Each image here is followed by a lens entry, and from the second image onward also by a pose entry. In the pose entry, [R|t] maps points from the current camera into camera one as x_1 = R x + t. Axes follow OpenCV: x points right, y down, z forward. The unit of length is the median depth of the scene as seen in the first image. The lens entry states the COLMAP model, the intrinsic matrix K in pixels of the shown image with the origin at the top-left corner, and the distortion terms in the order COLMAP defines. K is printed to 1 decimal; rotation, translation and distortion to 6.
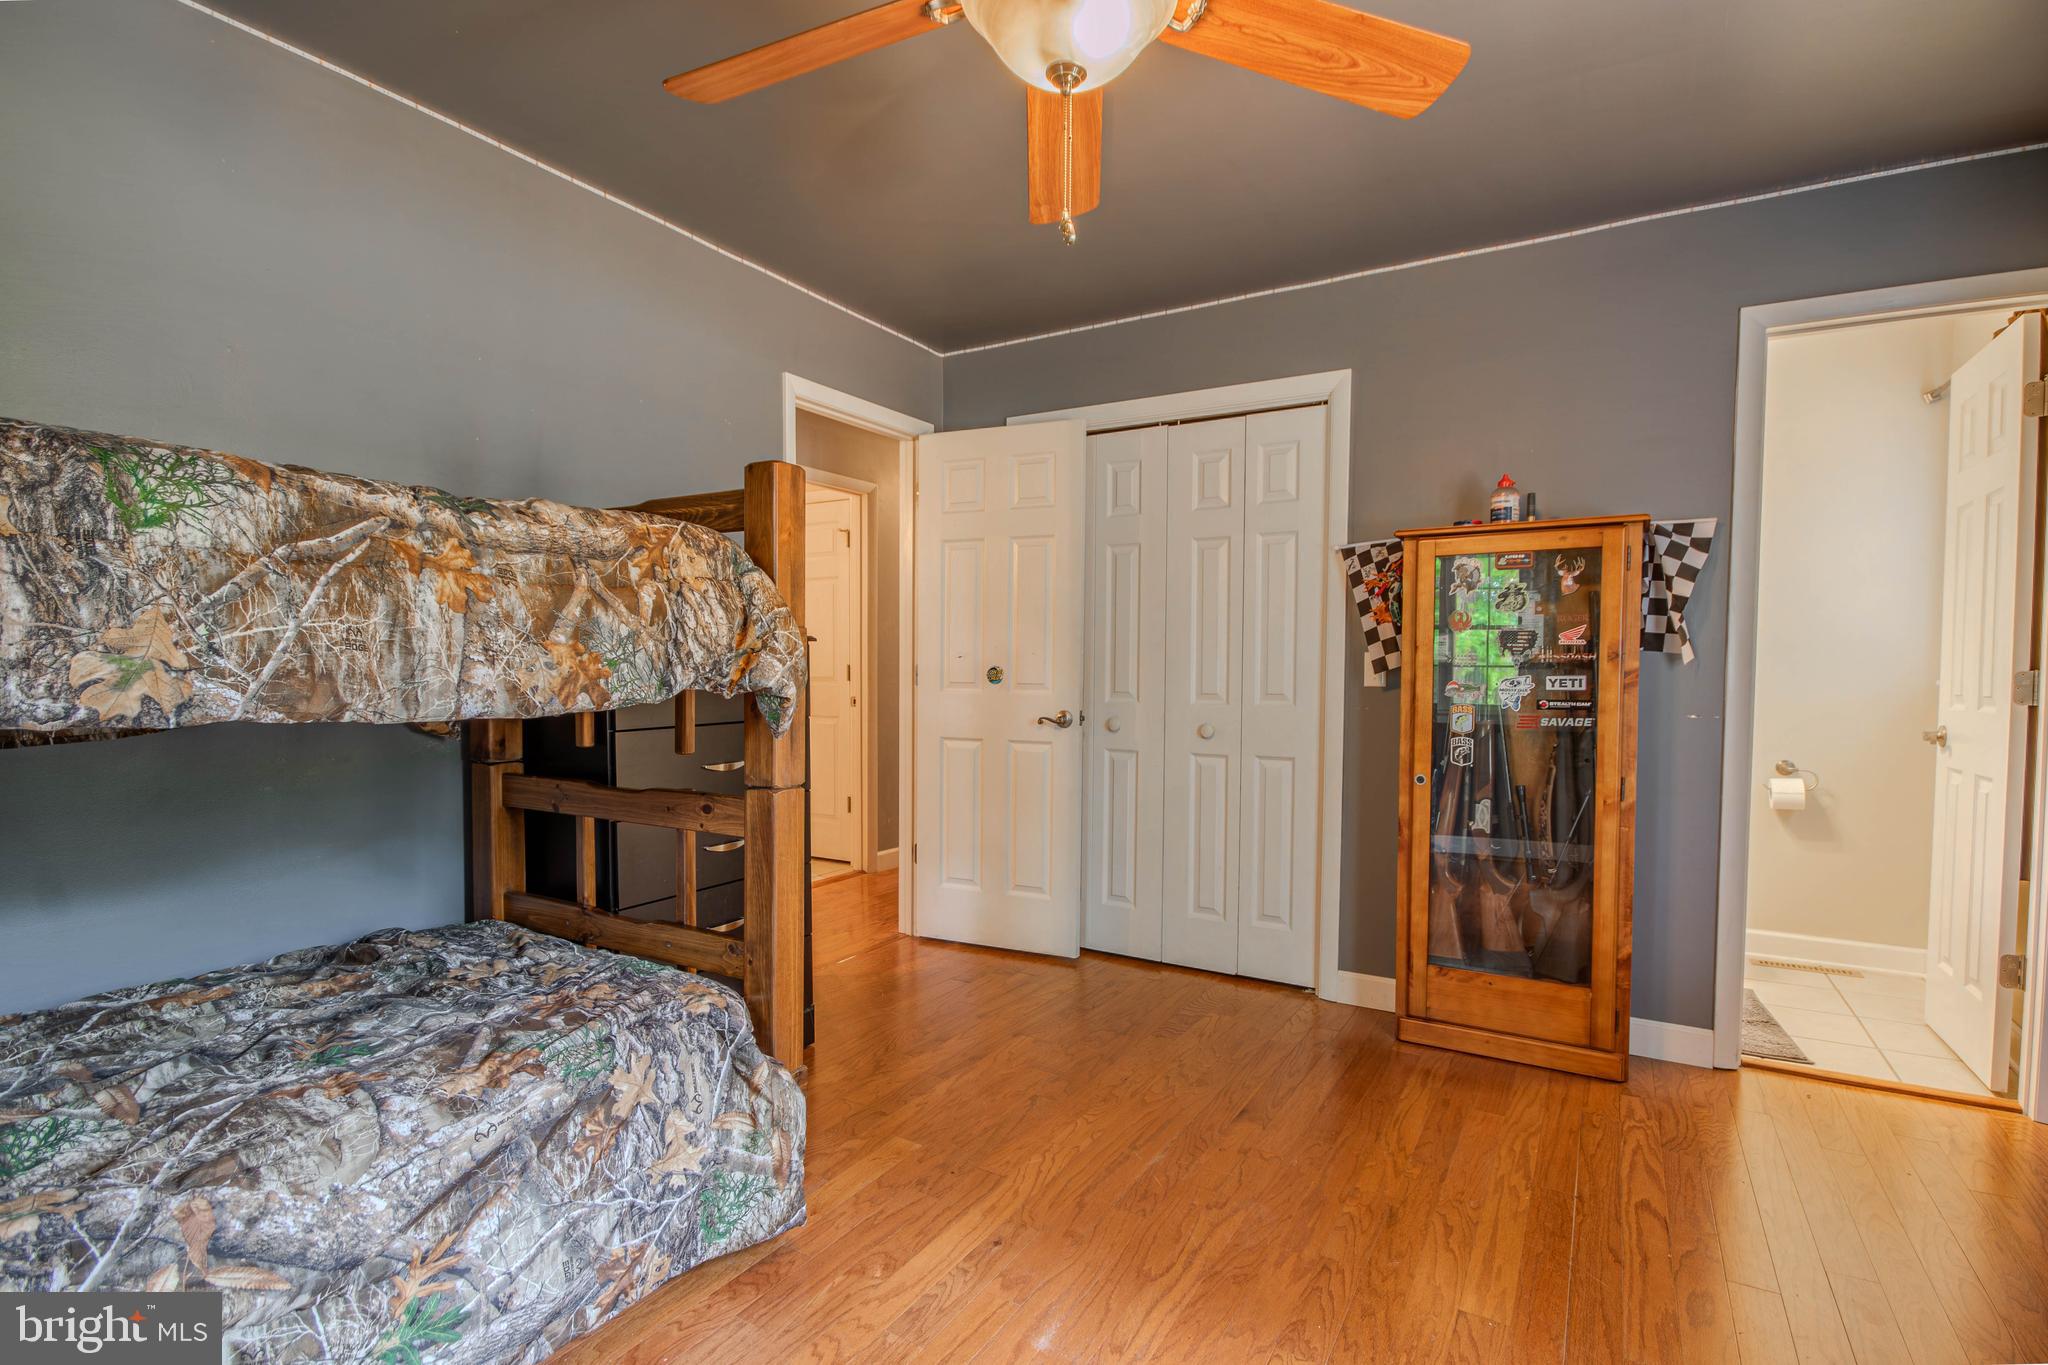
lens RADIAL K [[981.1, 0, 1031.0], [0, 981.1, 703.6], [0, 0, 1]] dist [-0.001182, -0.000916]
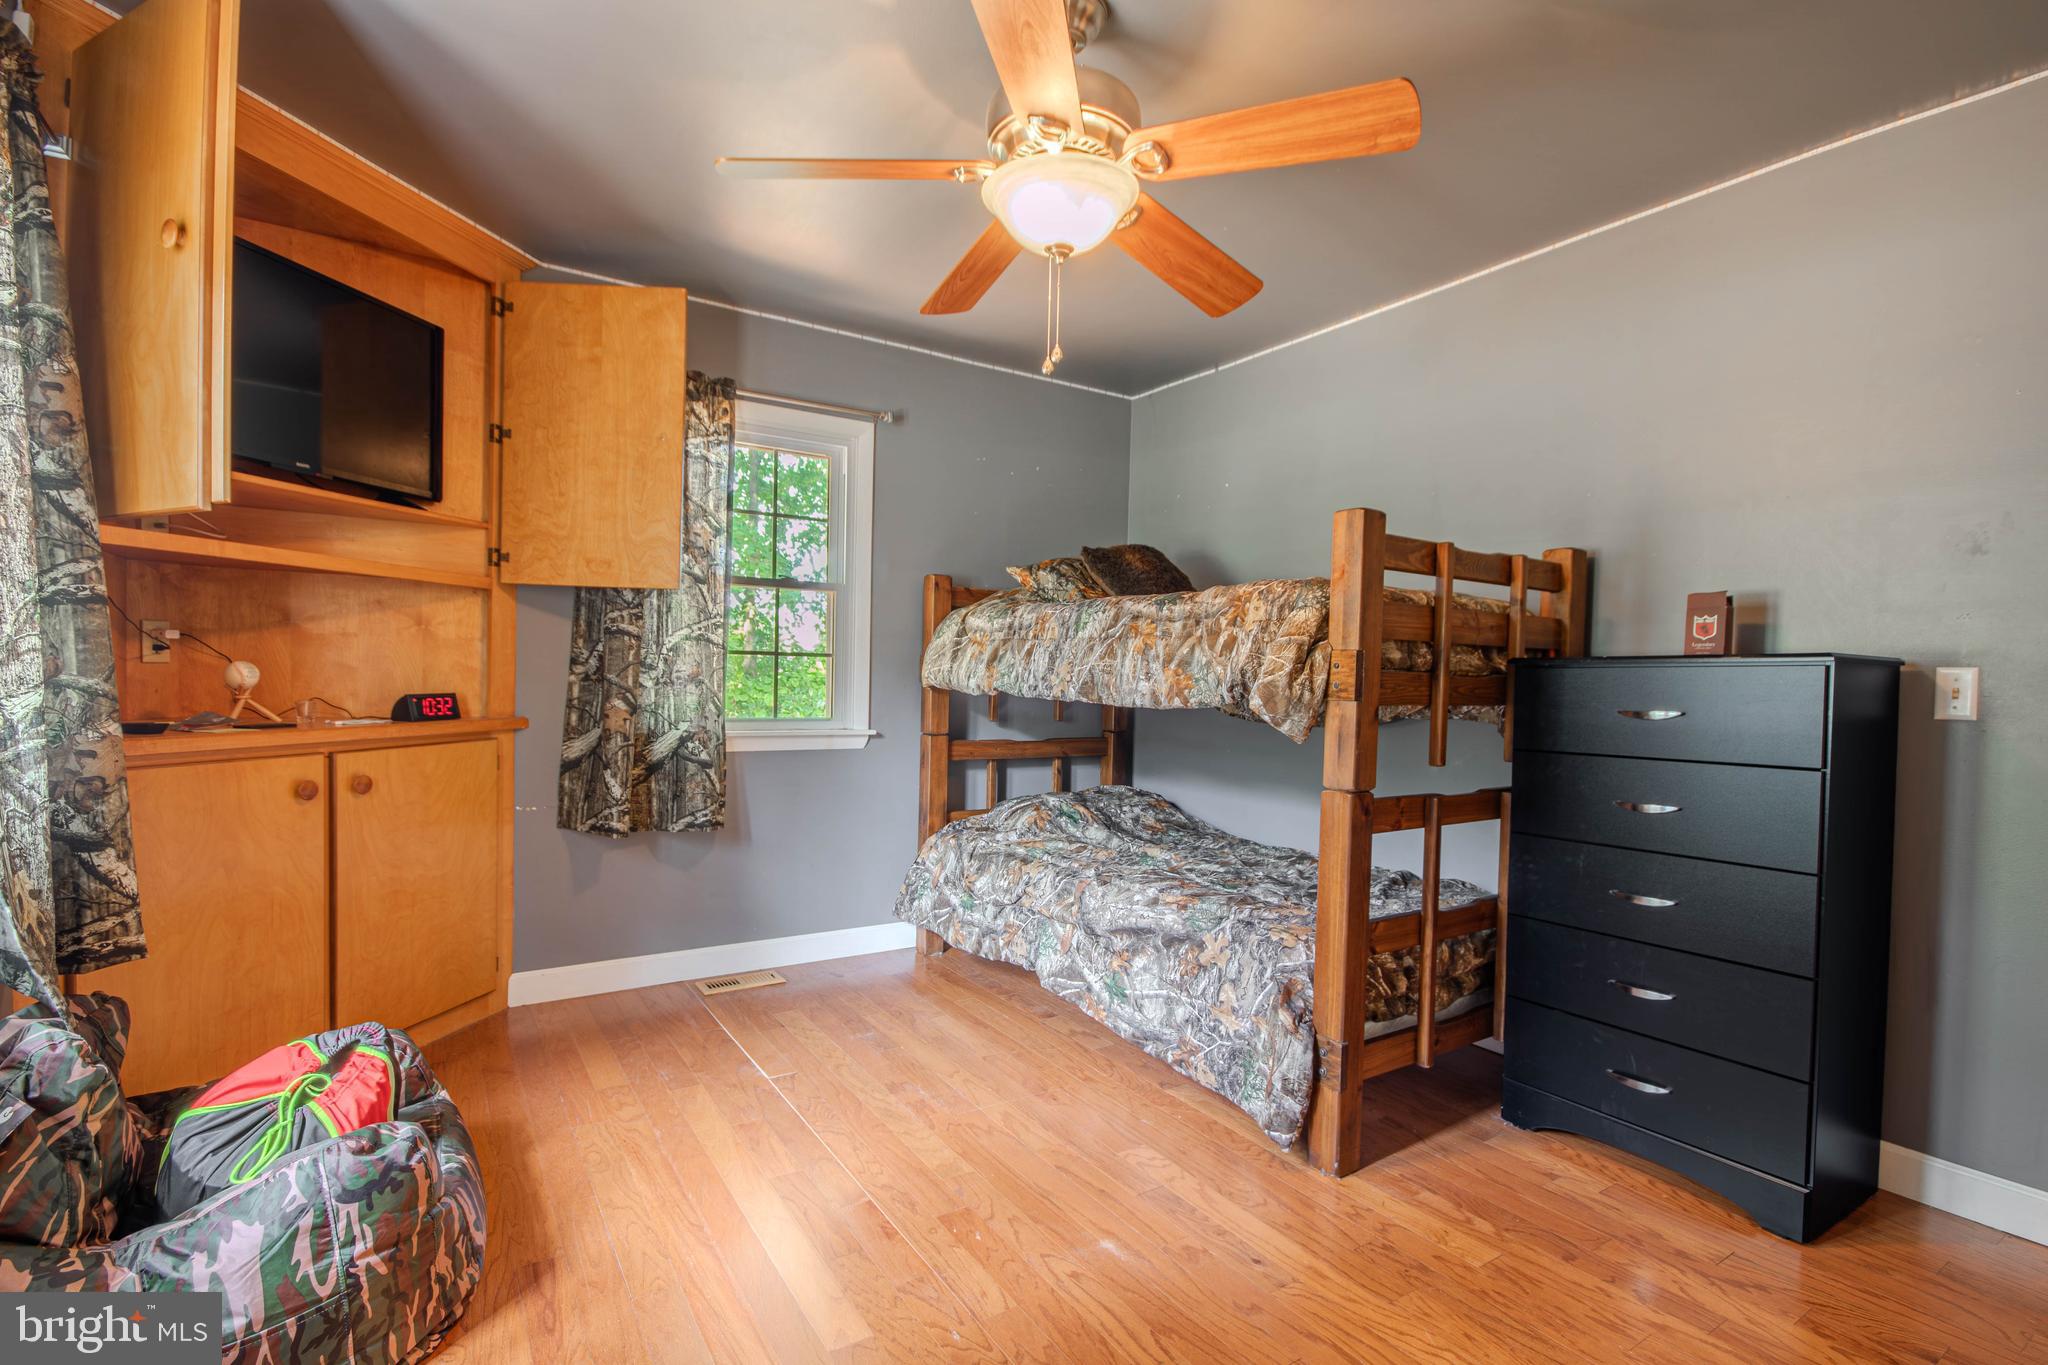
lens RADIAL K [[981.1, 0, 1031.0], [0, 981.1, 703.6], [0, 0, 1]] dist [-0.001182, -0.000916]
pose [[-0.462117, 0.009194, -0.886771, 1.180997], [-0.052323, 0.997922, 0.037613, -0.050010], [0.885274, 0.063780, -0.460676, 1.522895]]
